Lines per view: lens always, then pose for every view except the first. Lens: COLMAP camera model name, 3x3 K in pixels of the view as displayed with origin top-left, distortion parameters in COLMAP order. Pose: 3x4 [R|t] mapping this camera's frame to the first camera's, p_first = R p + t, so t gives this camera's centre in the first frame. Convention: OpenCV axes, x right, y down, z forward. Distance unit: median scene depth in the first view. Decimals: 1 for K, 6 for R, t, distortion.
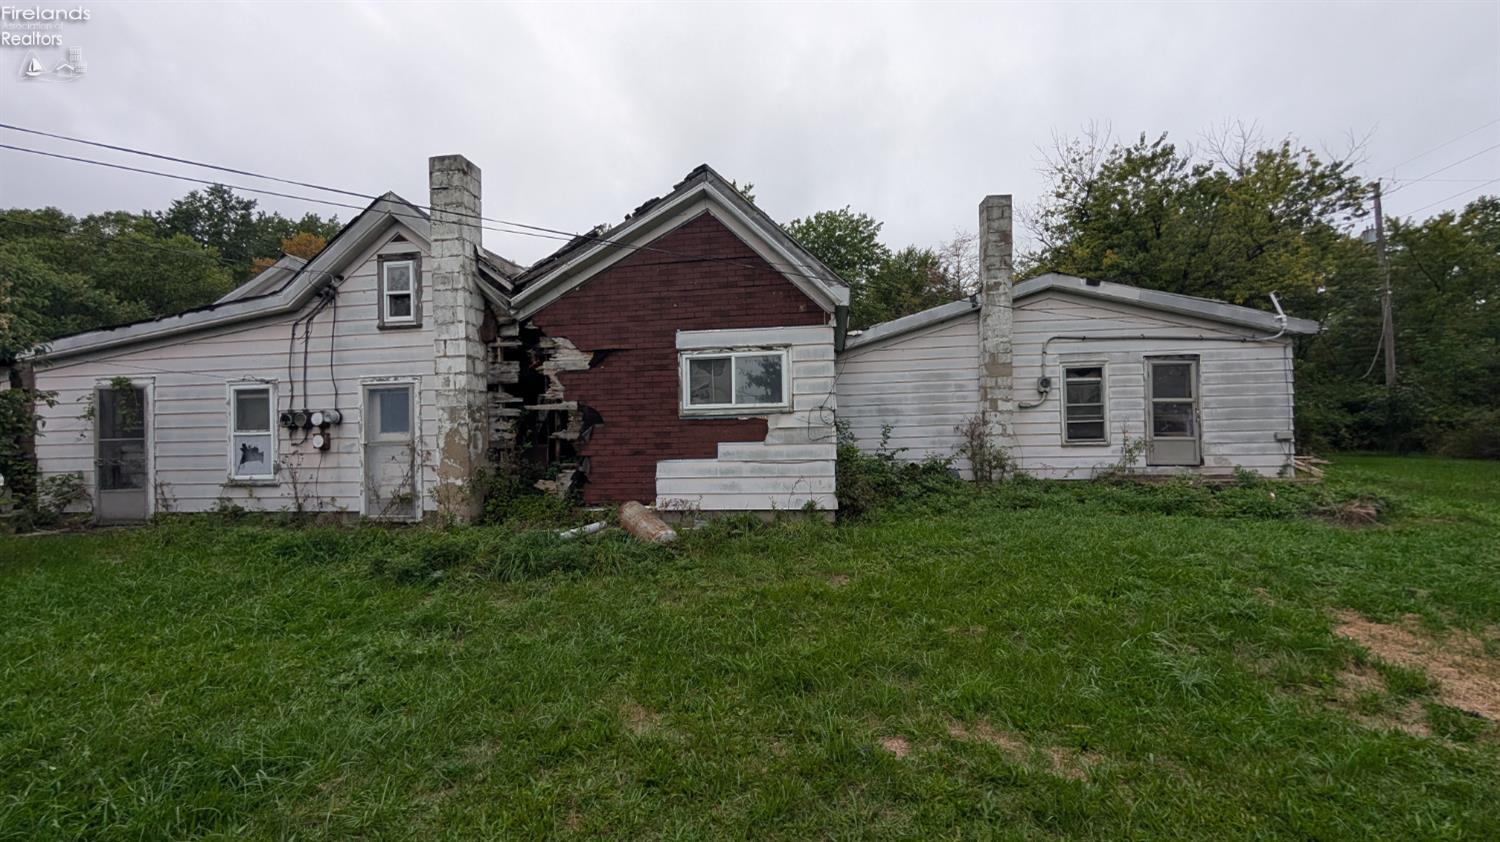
lens RADIAL K [[563.1, 0, 751.6], [0, 563.1, 430.2], [0, 0, 1]] dist [0.004963, 0.000374]
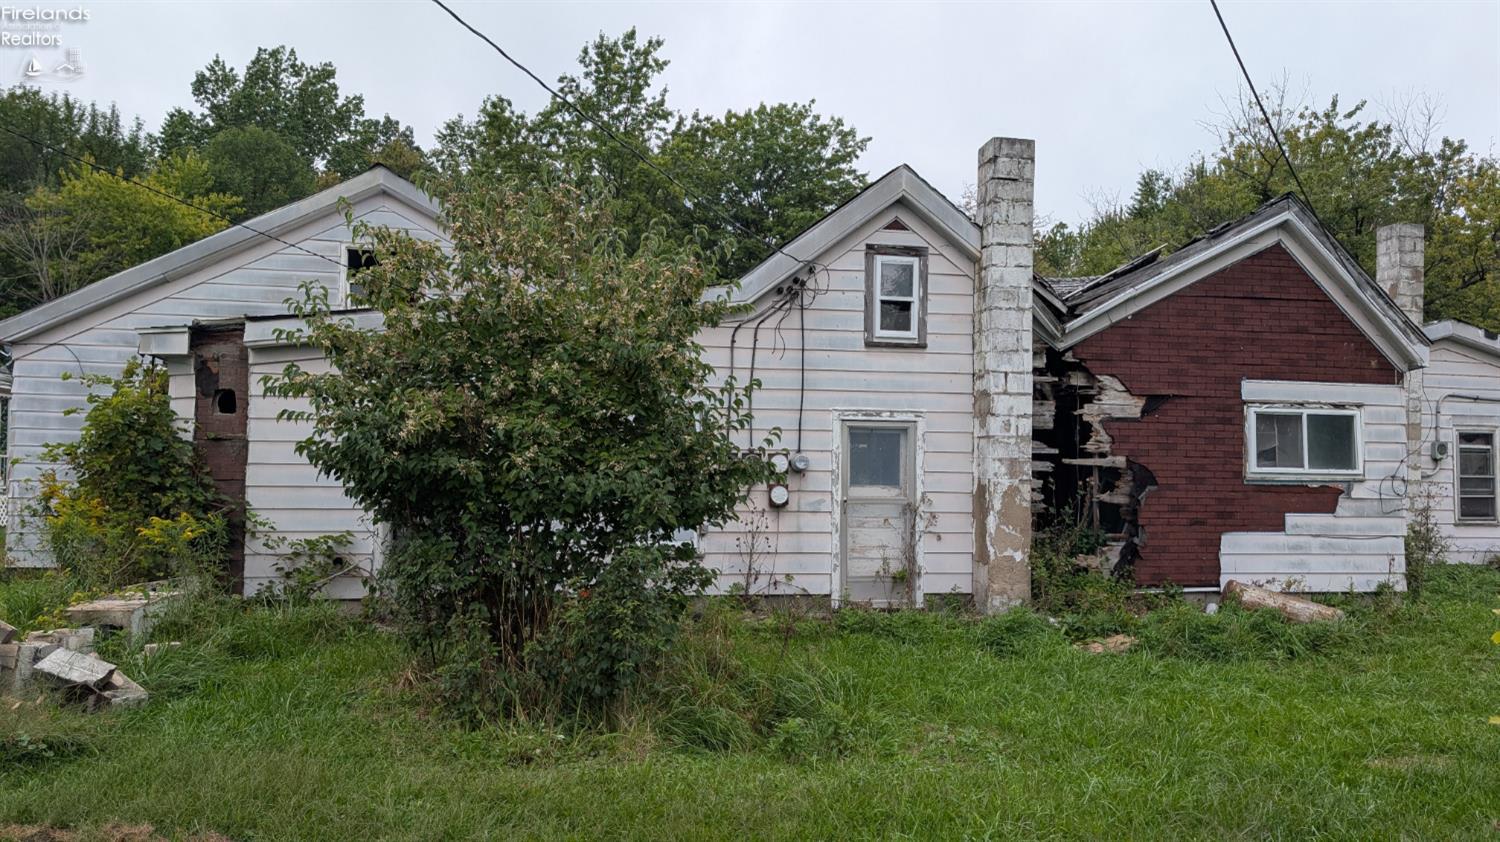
lens RADIAL K [[1094.7, 0, 749.9], [0, 1094.7, 442.4], [0, 0, 1]] dist [0.002296, 0.000234]
pose [[0.951581, 0.045936, 0.303946, -0.995494], [-0.036623, 0.998671, -0.036274, 0.003651], [-0.305208, 0.023386, 0.951999, -0.247822]]
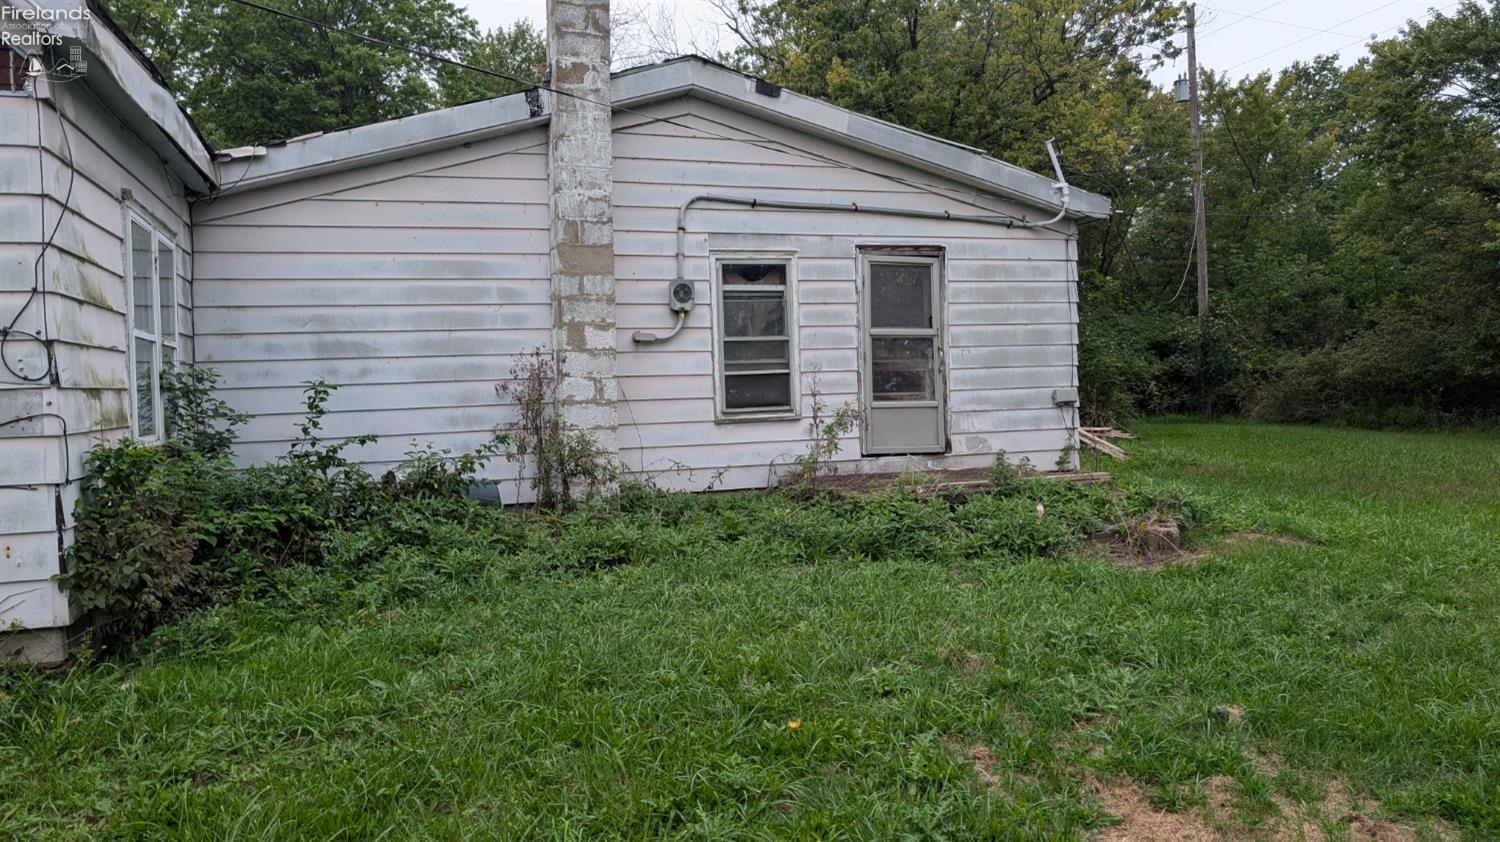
lens RADIAL K [[1085.1, 0, 750.0], [0, 1085.1, 421.0], [0, 0, 1]] dist [0.093273, -0.149408]
pose [[0.899171, -0.021630, 0.437062, 0.173123], [0.008709, 0.999464, 0.031545, -0.003076], [-0.437510, -0.024559, 0.898878, 0.147446]]
